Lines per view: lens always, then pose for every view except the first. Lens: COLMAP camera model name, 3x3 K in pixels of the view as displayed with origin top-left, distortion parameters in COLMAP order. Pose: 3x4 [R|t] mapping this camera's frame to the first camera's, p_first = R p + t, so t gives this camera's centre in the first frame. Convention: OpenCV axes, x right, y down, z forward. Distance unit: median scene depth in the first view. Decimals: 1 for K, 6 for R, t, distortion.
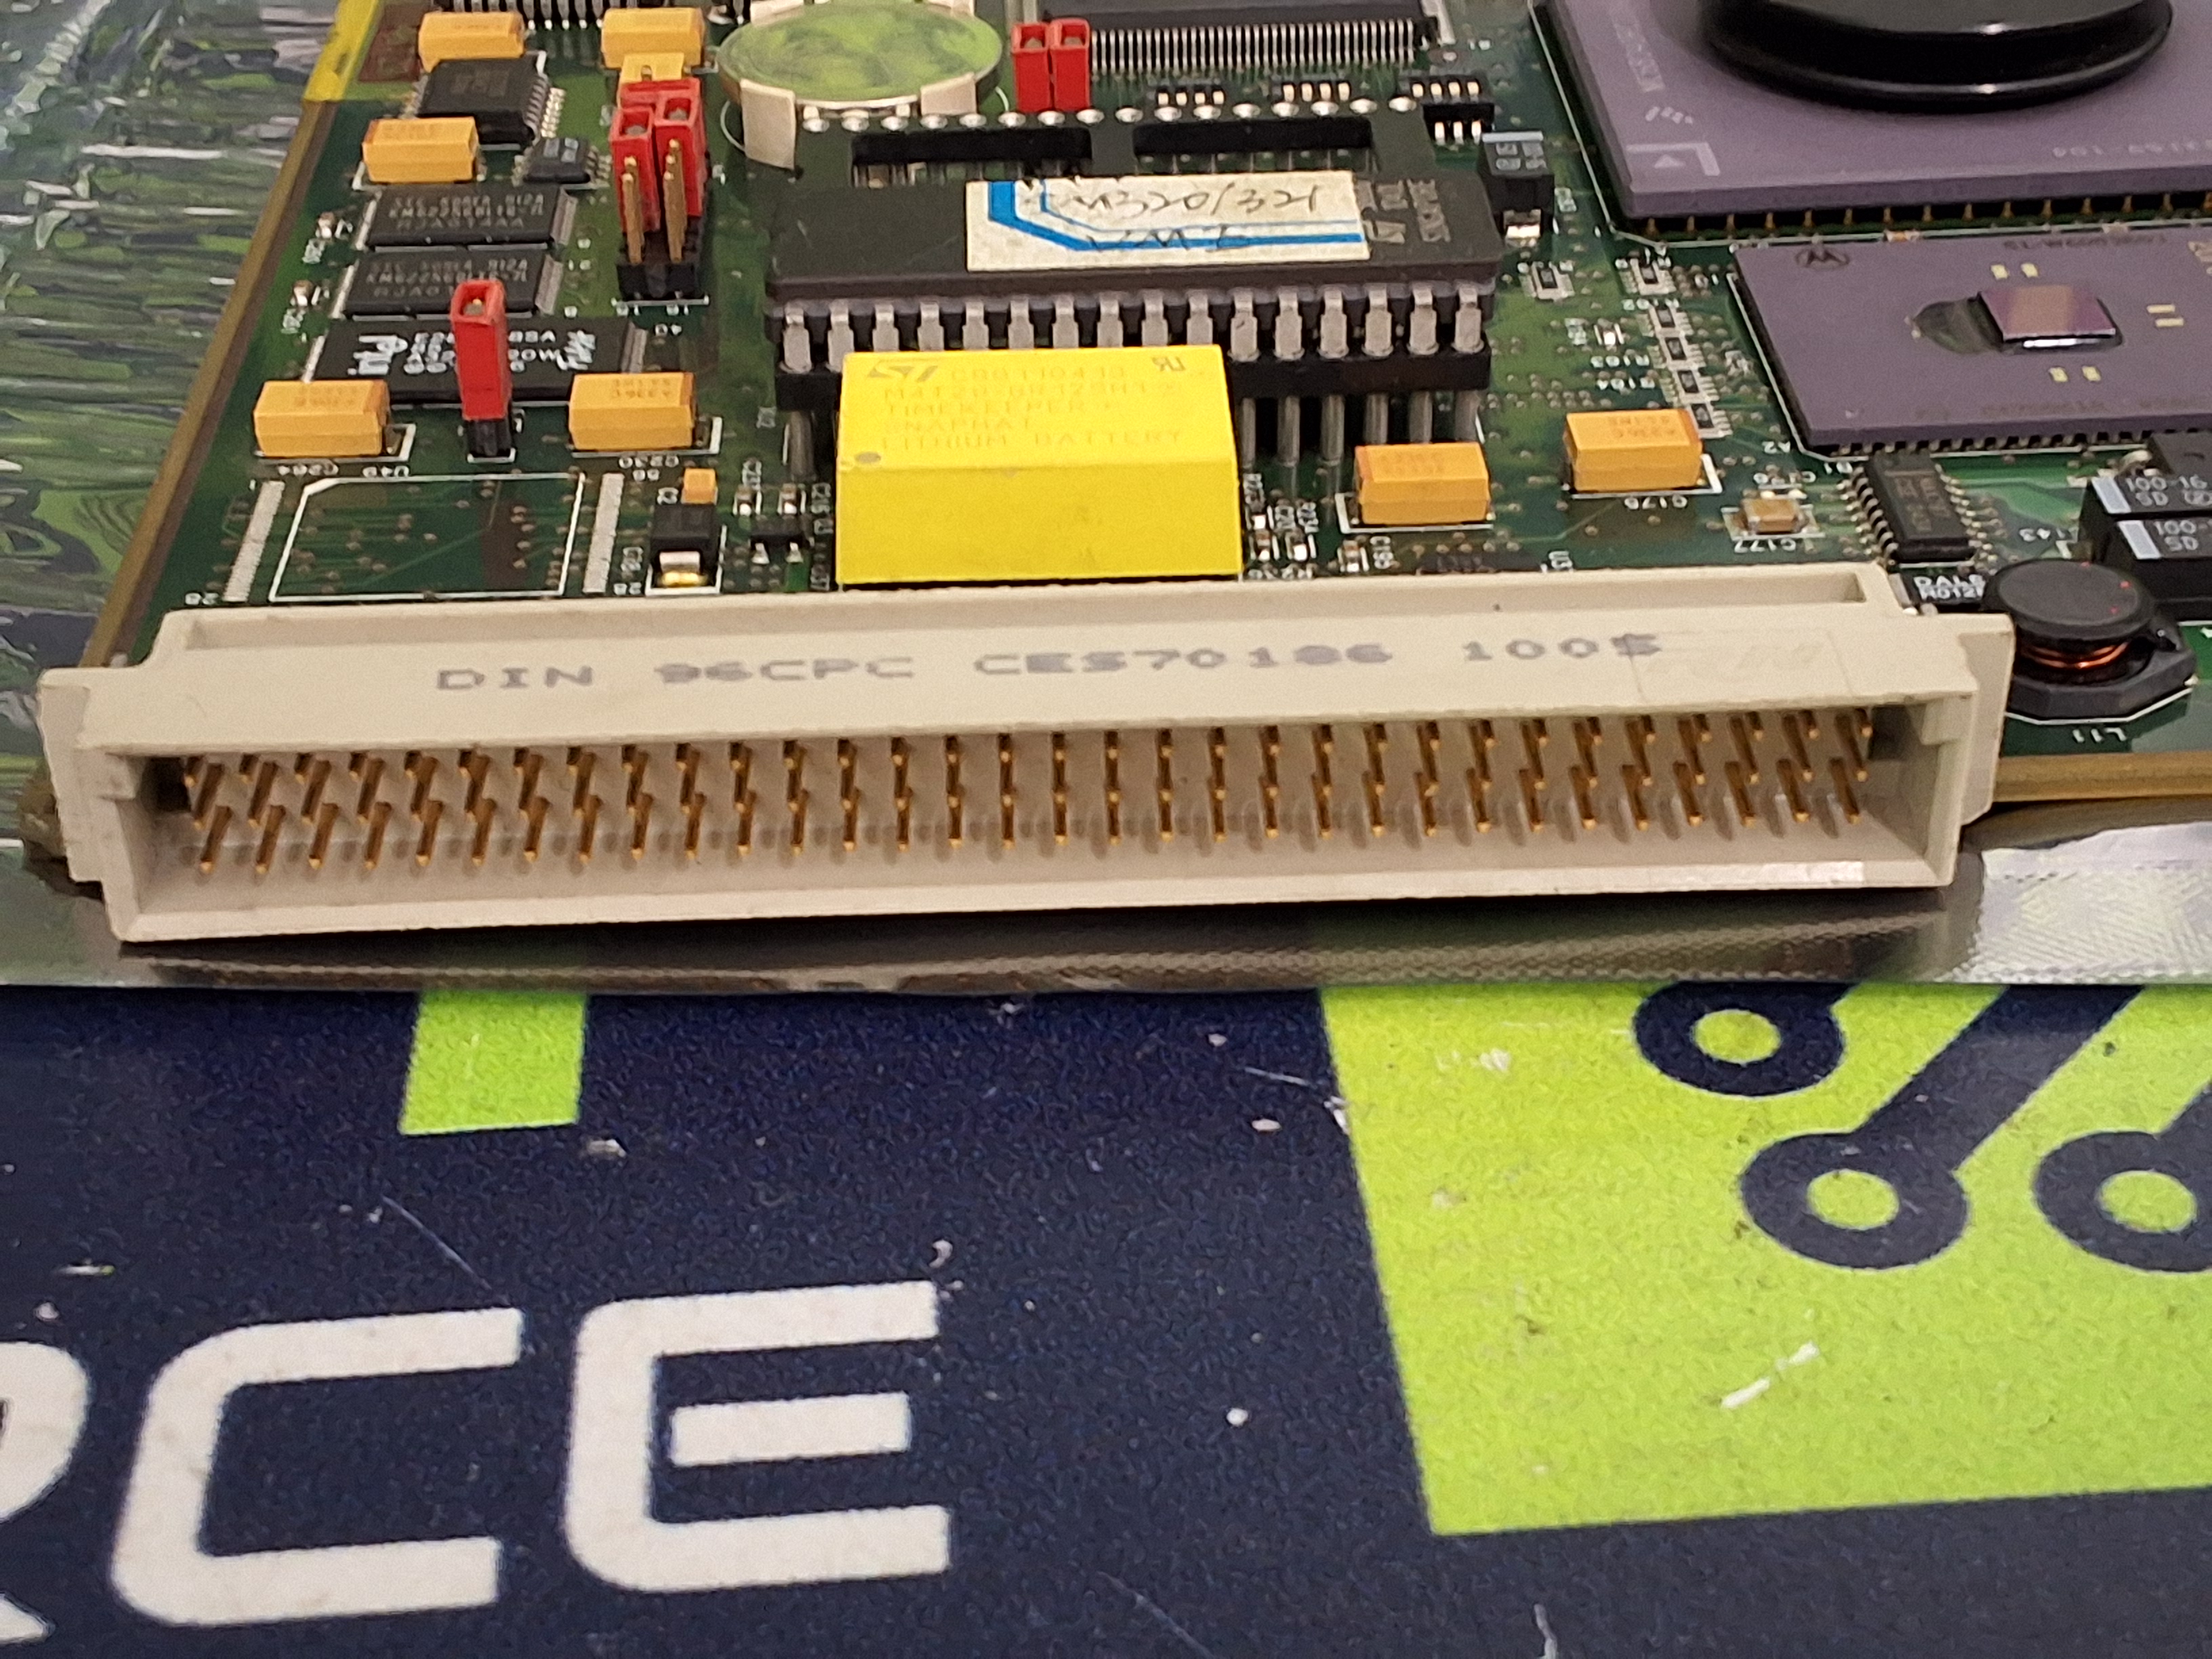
lens RADIAL K [[3524.7, 0, 1106.0], [0, 3524.7, 829.5], [0, 0, 1]] dist [0.139498, -0.183015]
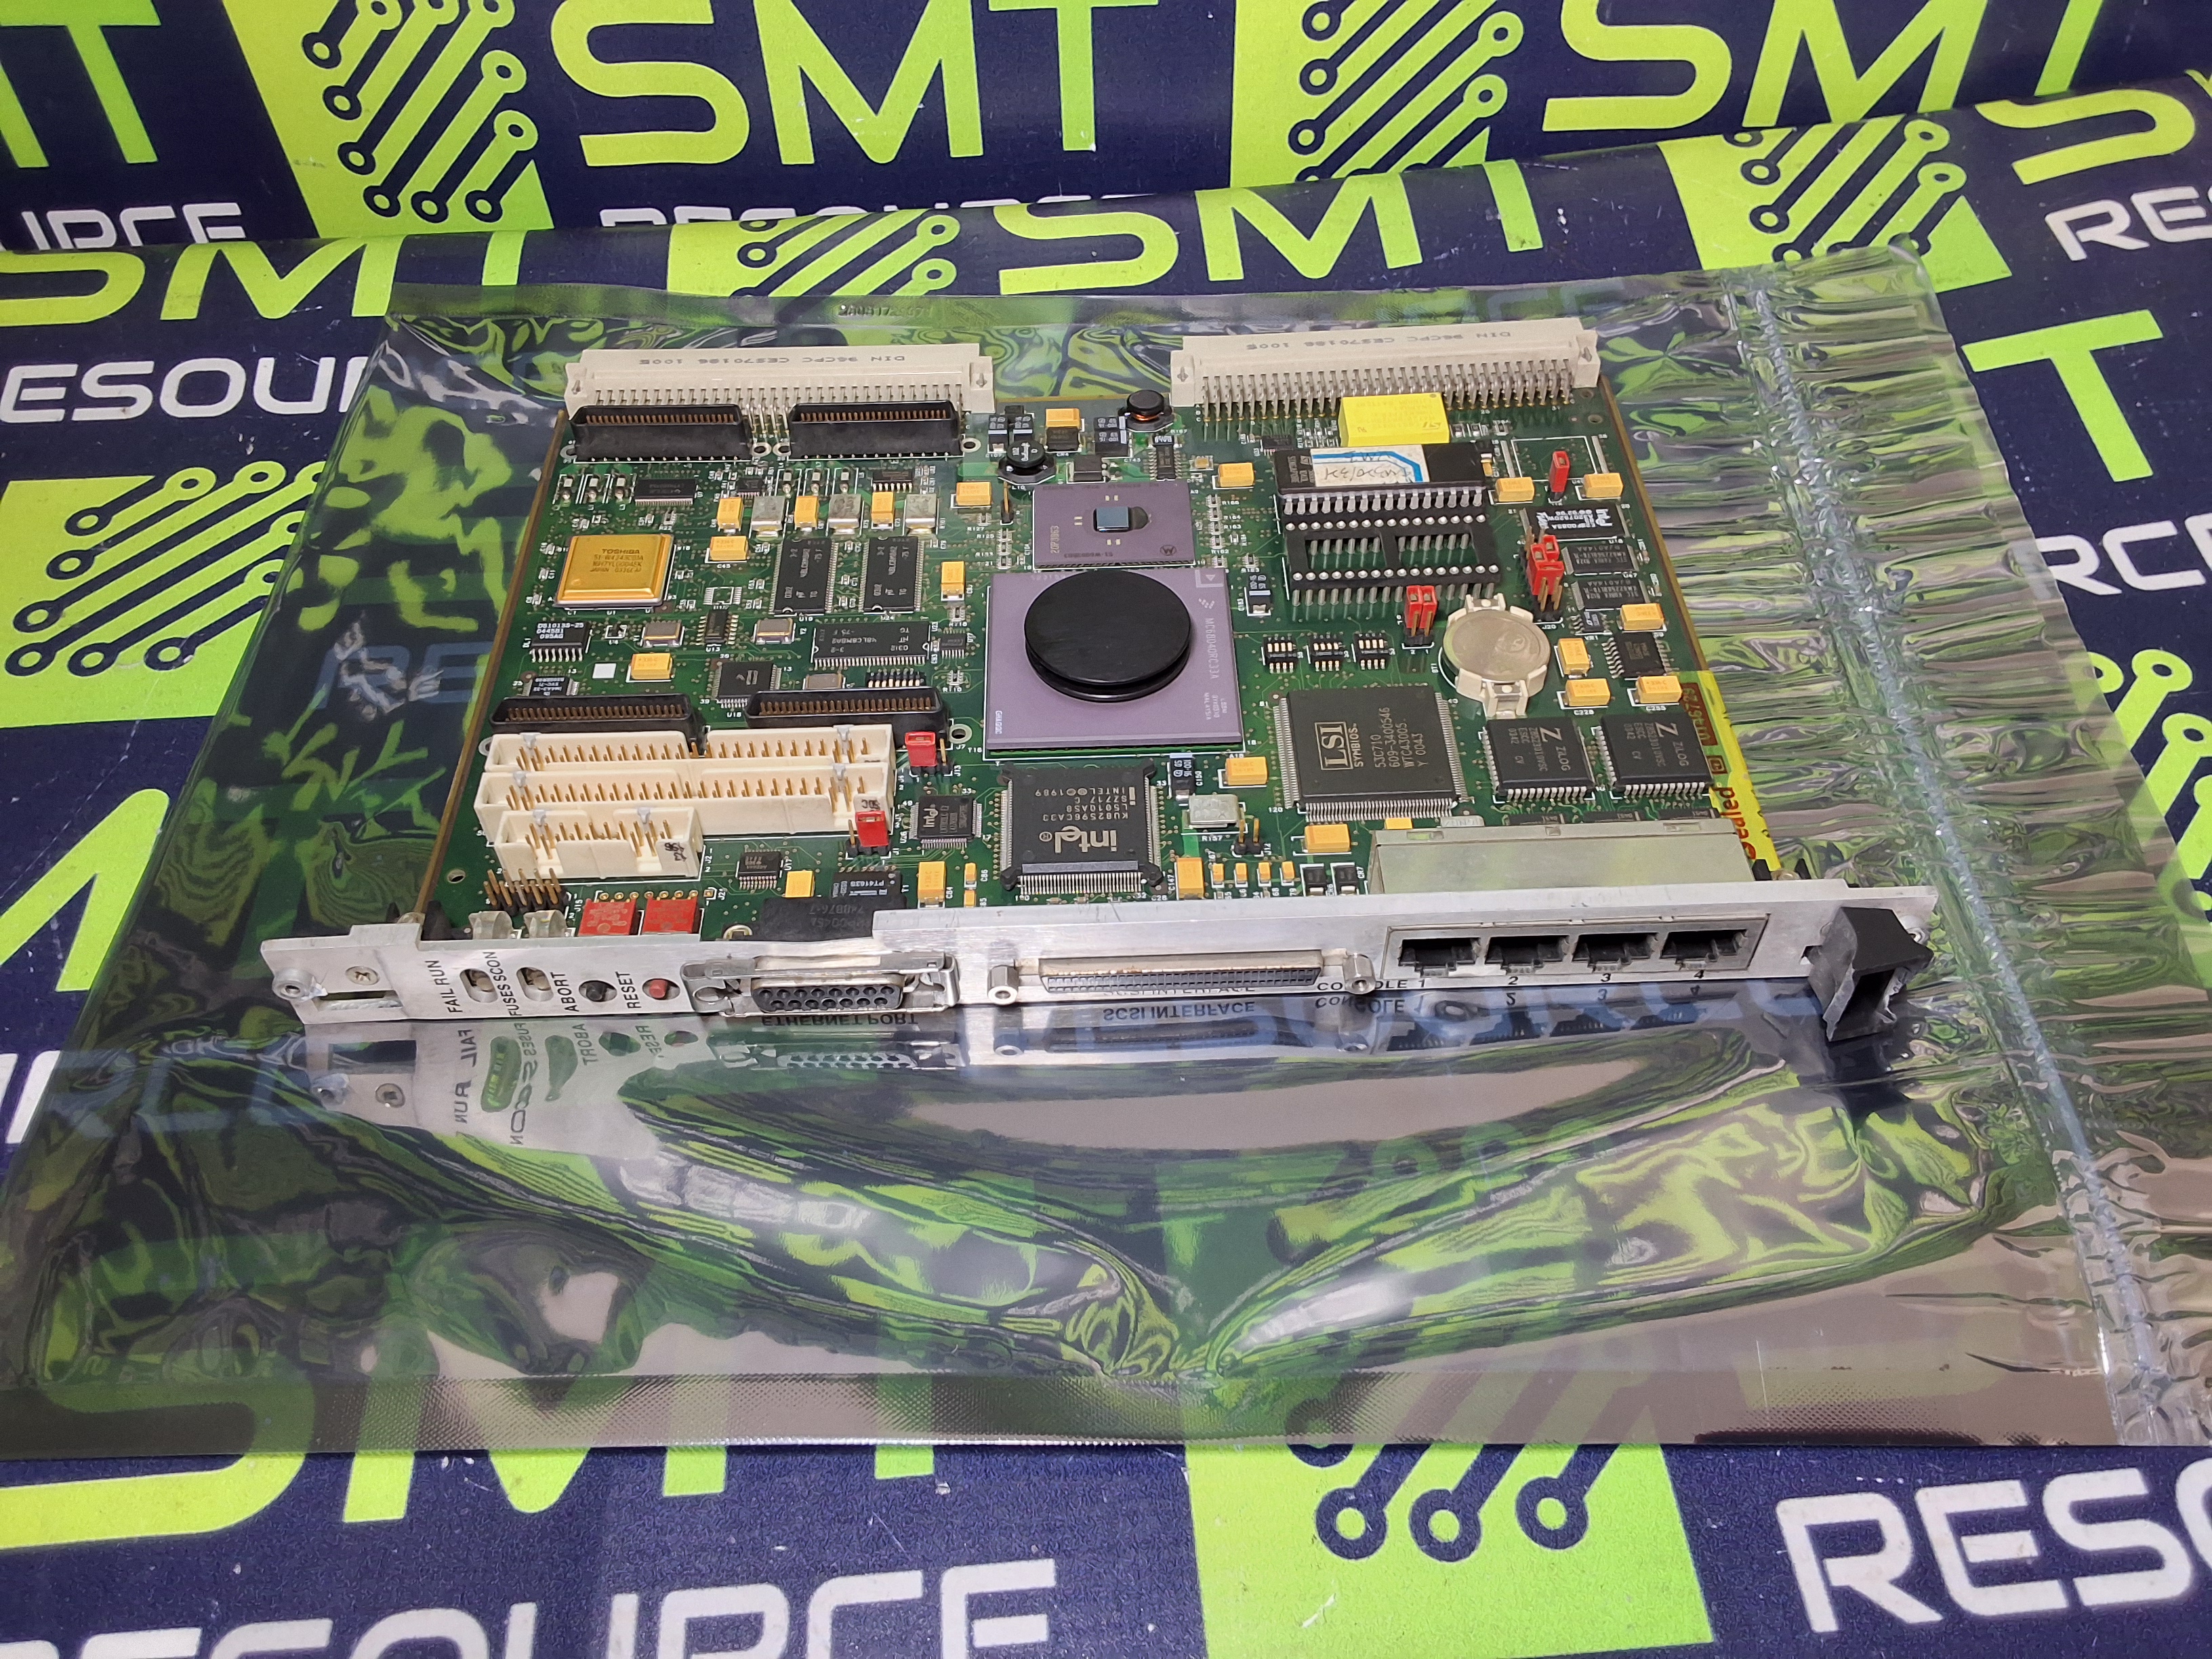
lens RADIAL K [[1775.3, 0, 1095.8], [0, 1775.3, 815.3], [0, 0, 1]] dist [0.139687, -0.233915]
pose [[-0.998746, 0.026403, 0.042538, 0.254935], [0.045553, 0.126682, 0.990897, -2.193391], [0.020774, 0.991592, -0.127725, 1.803636]]
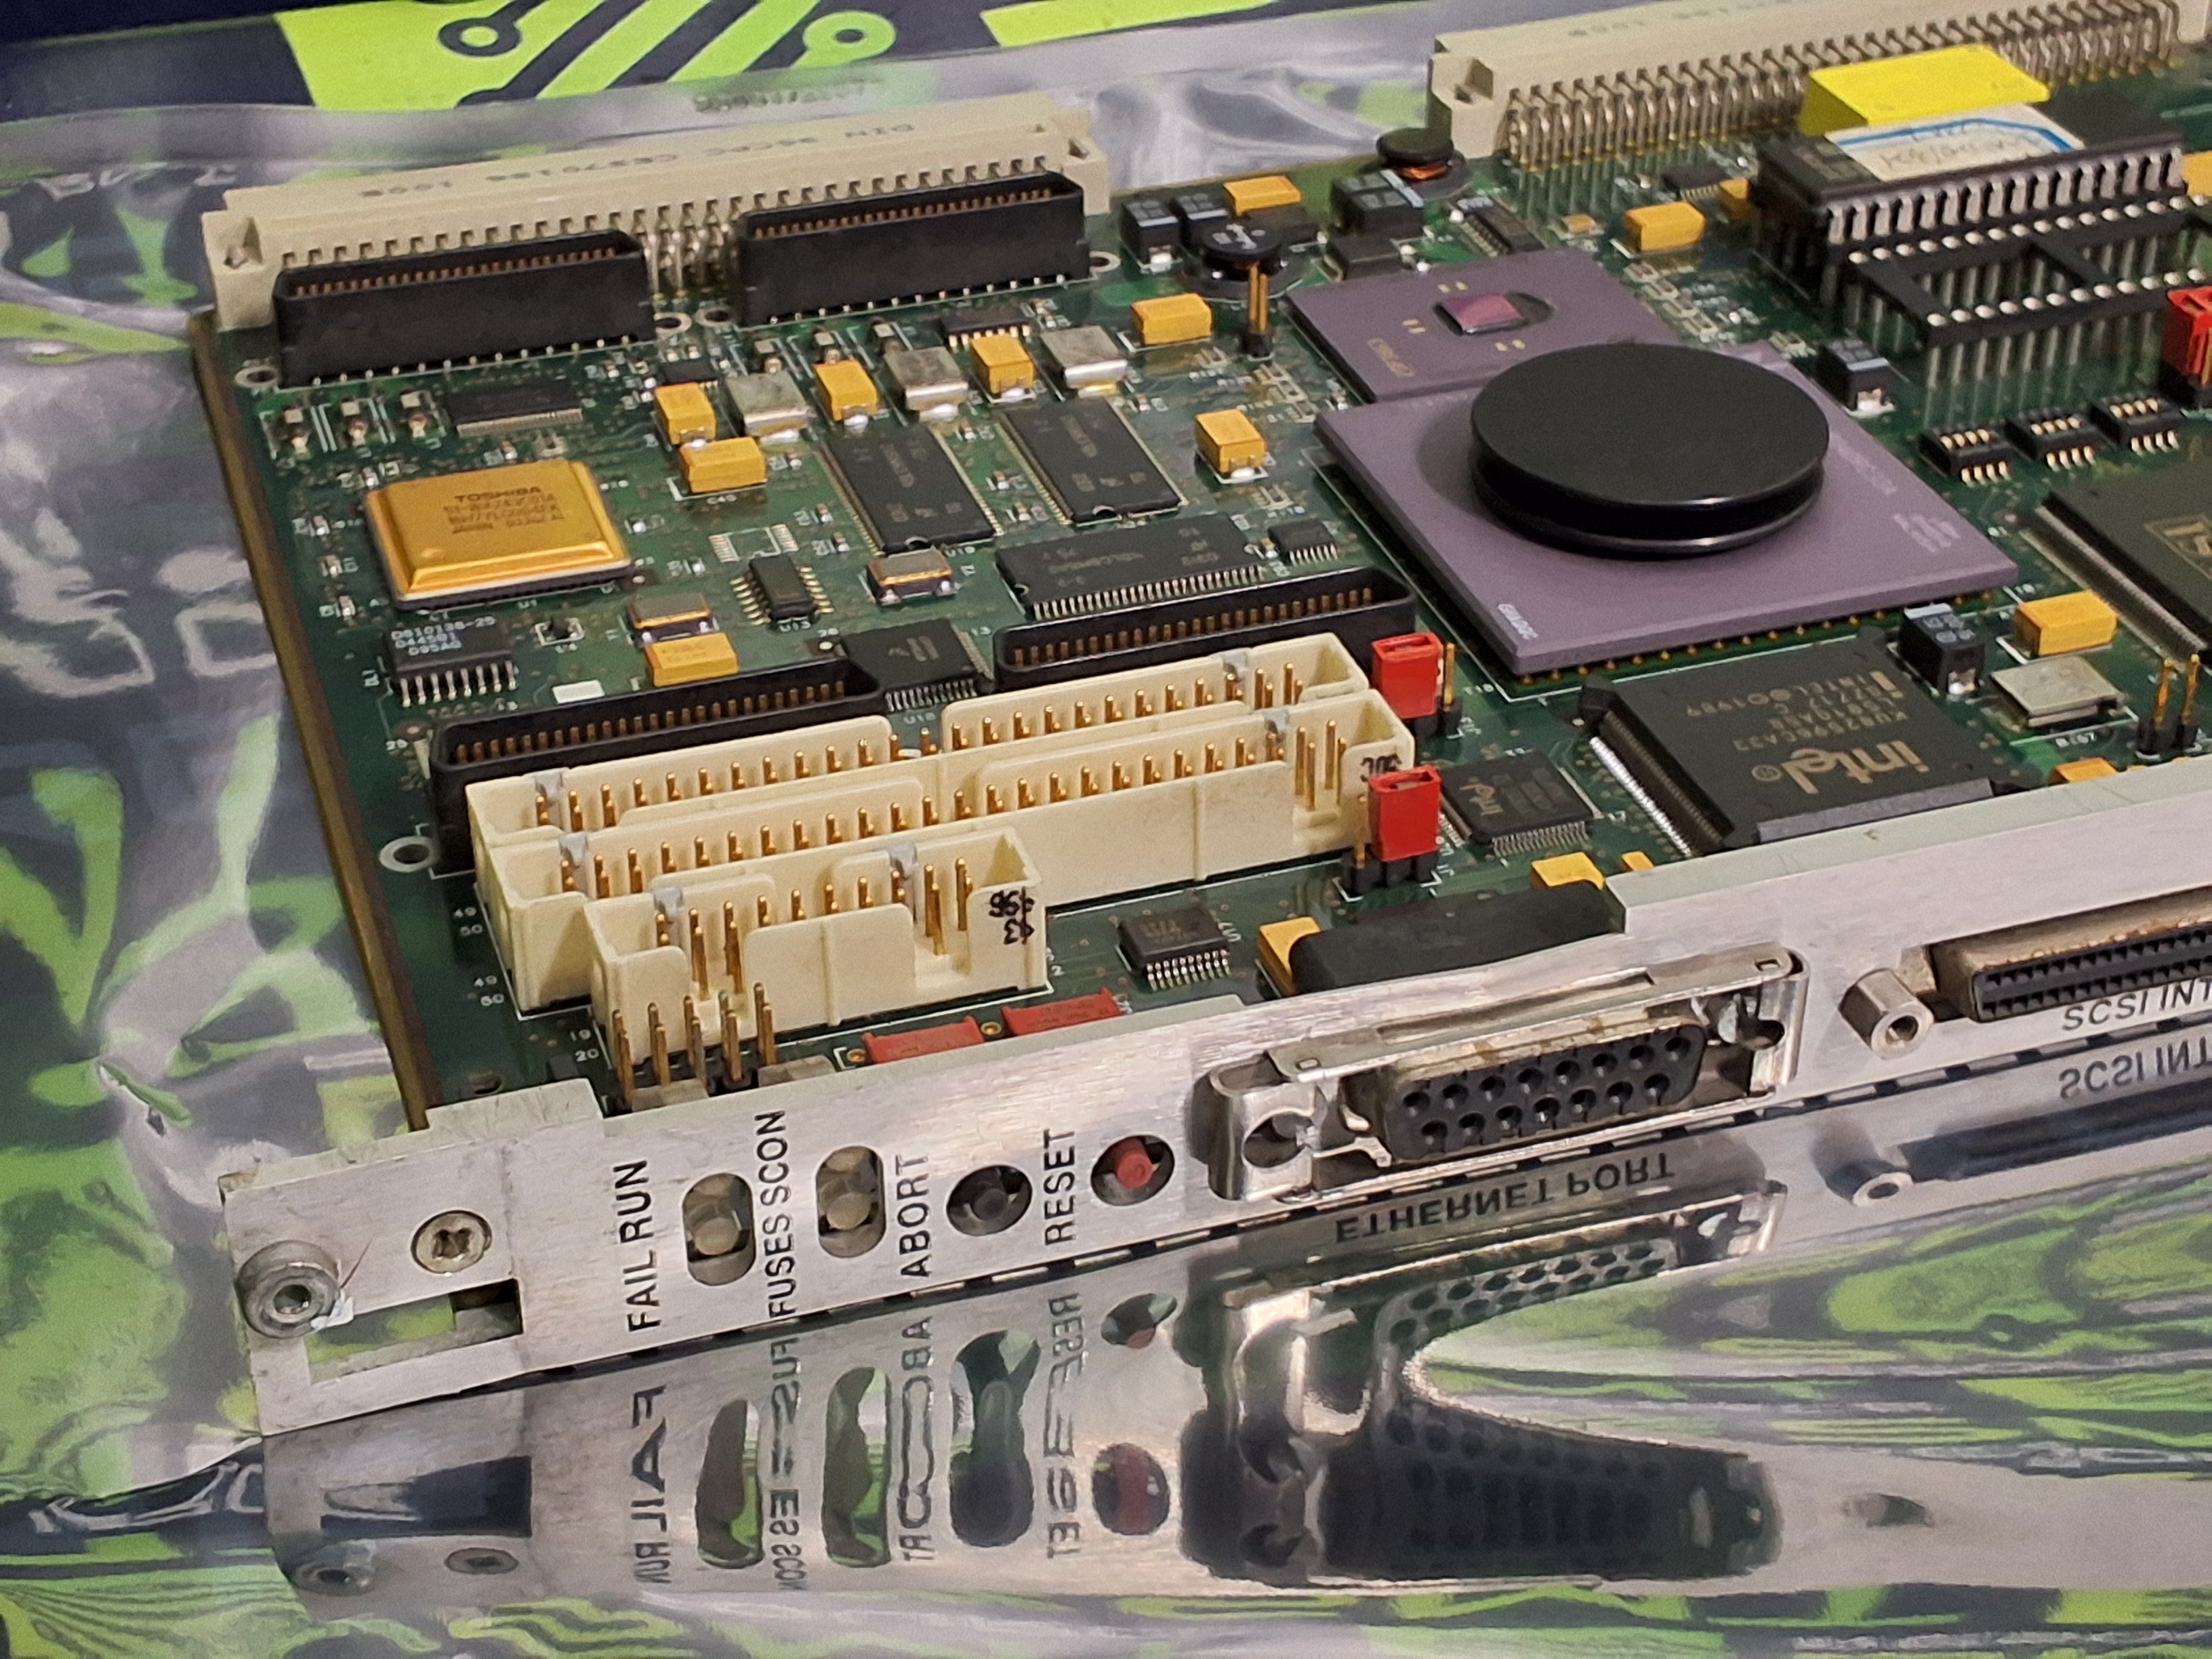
lens RADIAL K [[3618.2, 0, 1106.0], [0, 3618.2, 829.5], [0, 0, 1]] dist [-0.000771, 0.941836]
pose [[-0.956219, 0.191034, -0.221701, 1.015679], [-0.131410, 0.396610, 0.908533, -1.866049], [0.261489, 0.897890, -0.354142, 2.111601]]
